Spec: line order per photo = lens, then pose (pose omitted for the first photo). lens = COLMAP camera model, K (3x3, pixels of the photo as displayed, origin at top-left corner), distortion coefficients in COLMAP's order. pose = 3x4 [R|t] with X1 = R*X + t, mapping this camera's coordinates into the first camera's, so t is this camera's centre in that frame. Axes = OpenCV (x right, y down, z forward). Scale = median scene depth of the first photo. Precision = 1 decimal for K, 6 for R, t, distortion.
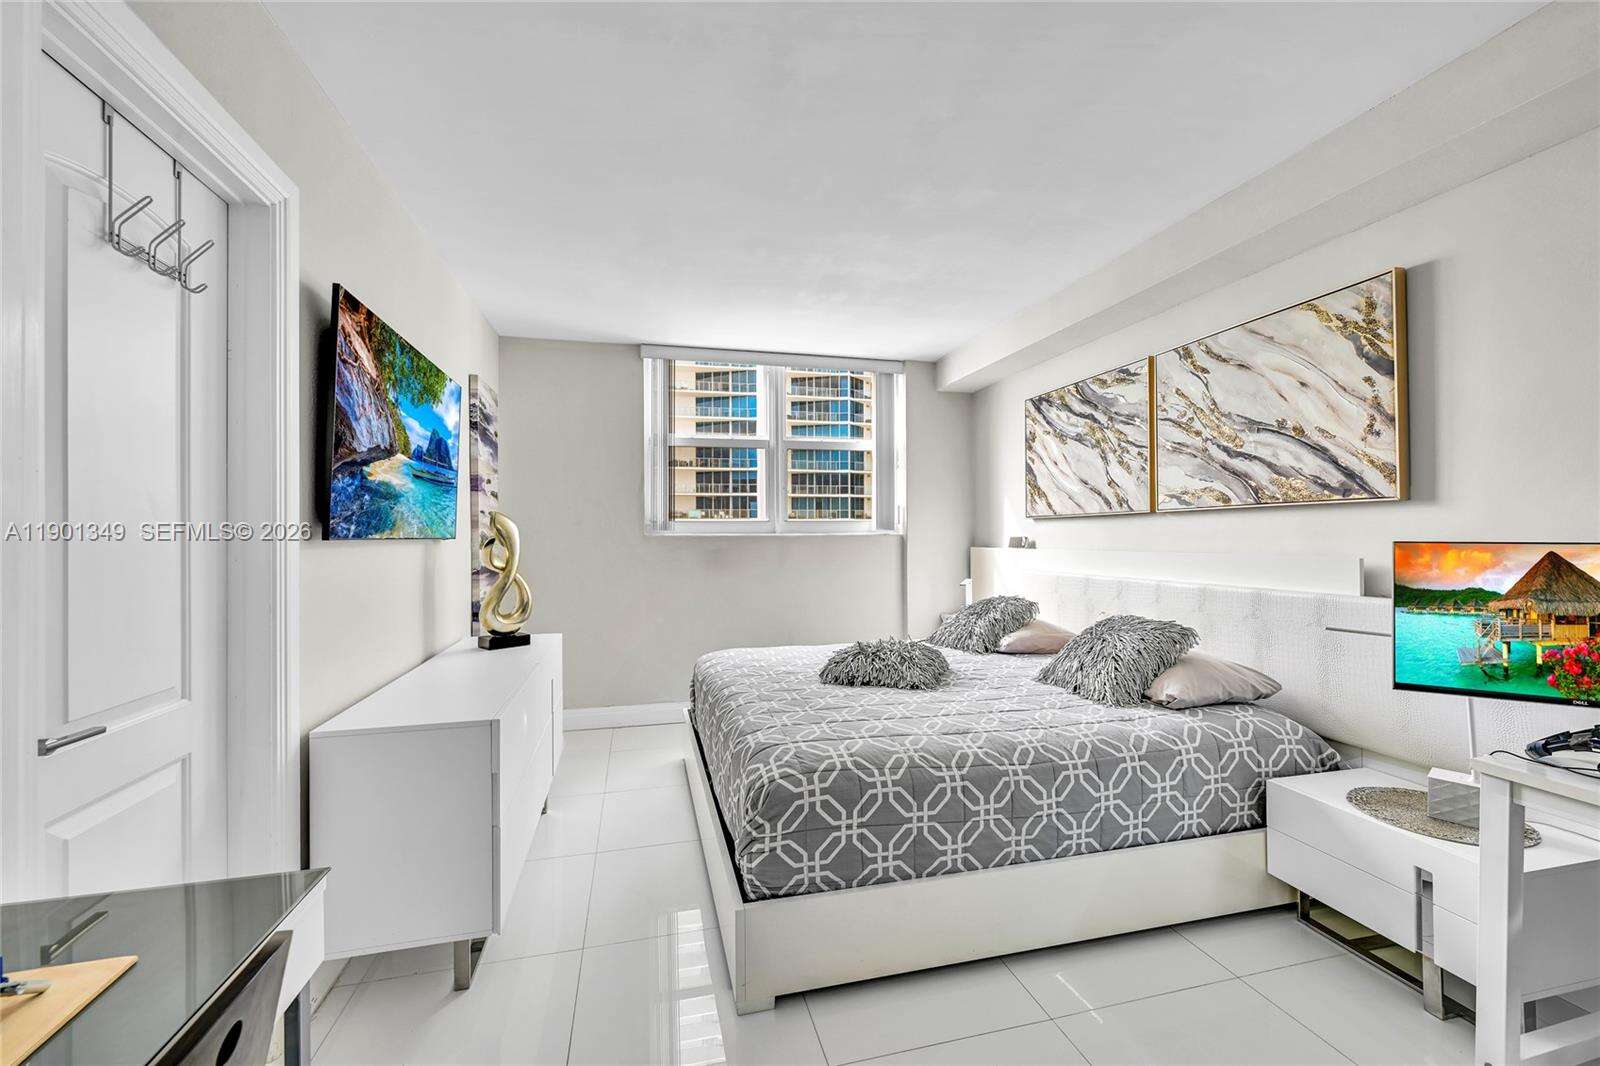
lens RADIAL K [[640.0, 0, 788.7], [0, 640.0, 522.0], [0, 0, 1]] dist [0.002226, -0.001634]
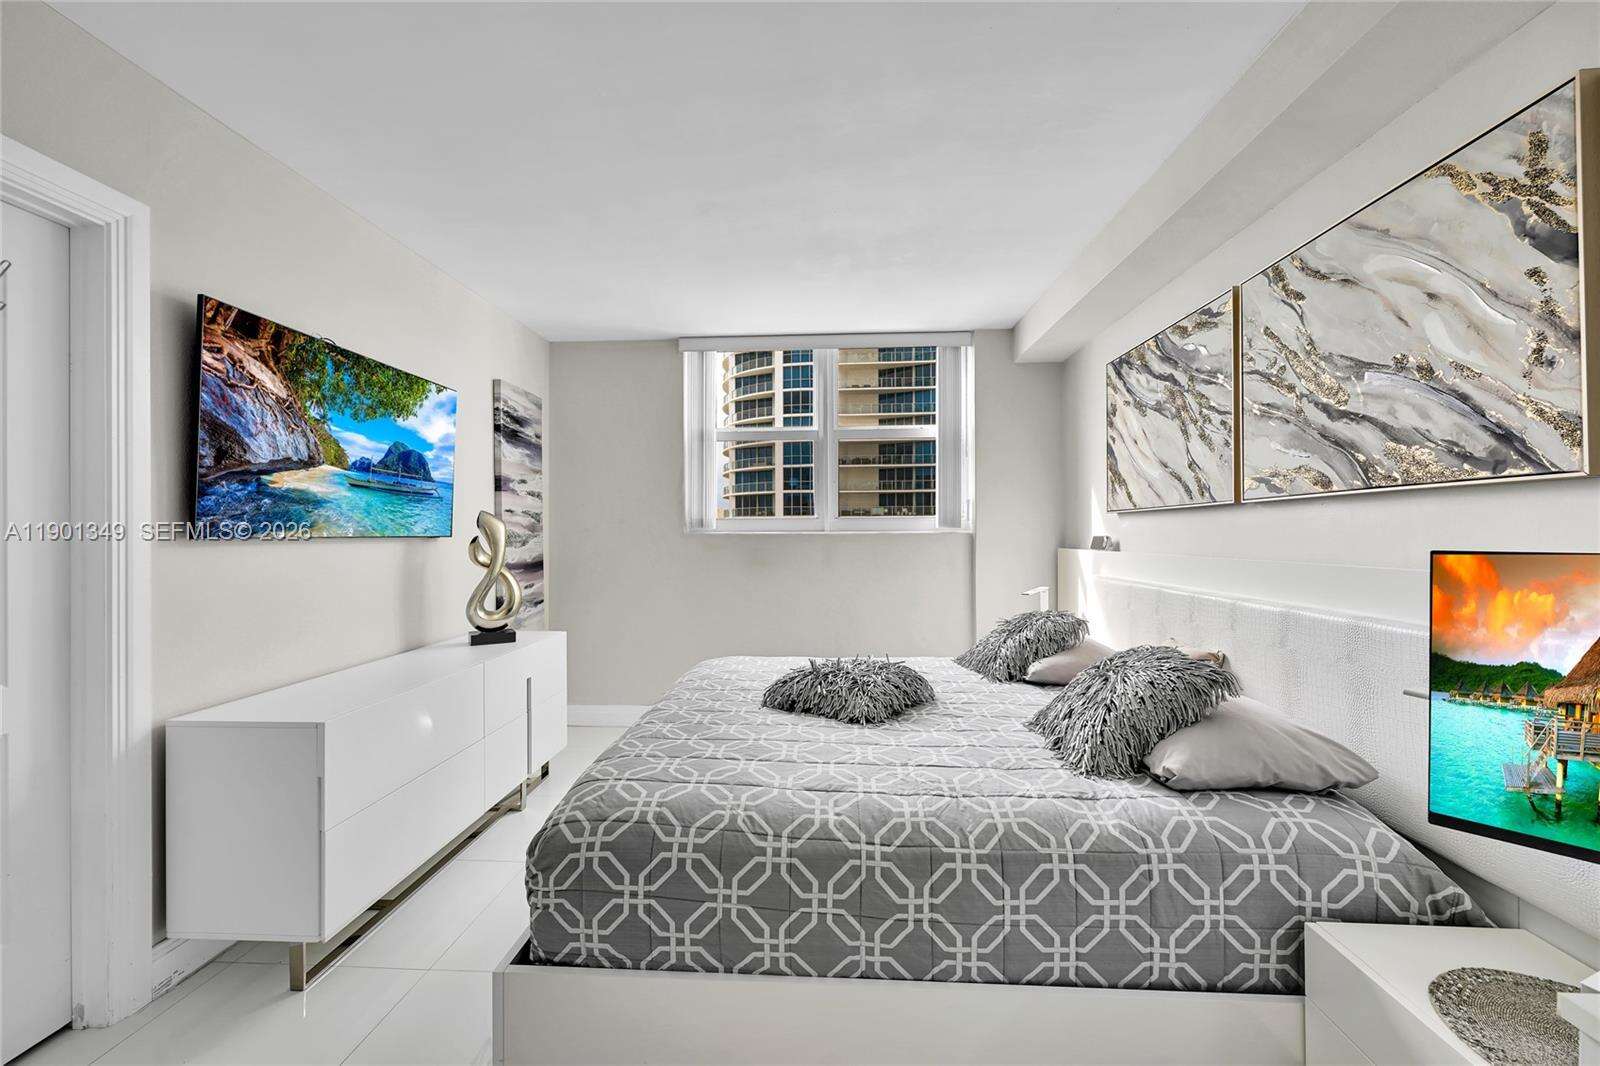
lens RADIAL K [[640.0, 0, 760.3], [0, 640.0, 523.2], [0, 0, 1]] dist [0.002226, -0.001634]
pose [[0.954172, -0.003118, -0.299241, 0.385695], [0.005236, 0.999967, 0.006275, 0.000095], [0.299212, -0.007554, 0.954157, 0.215766]]
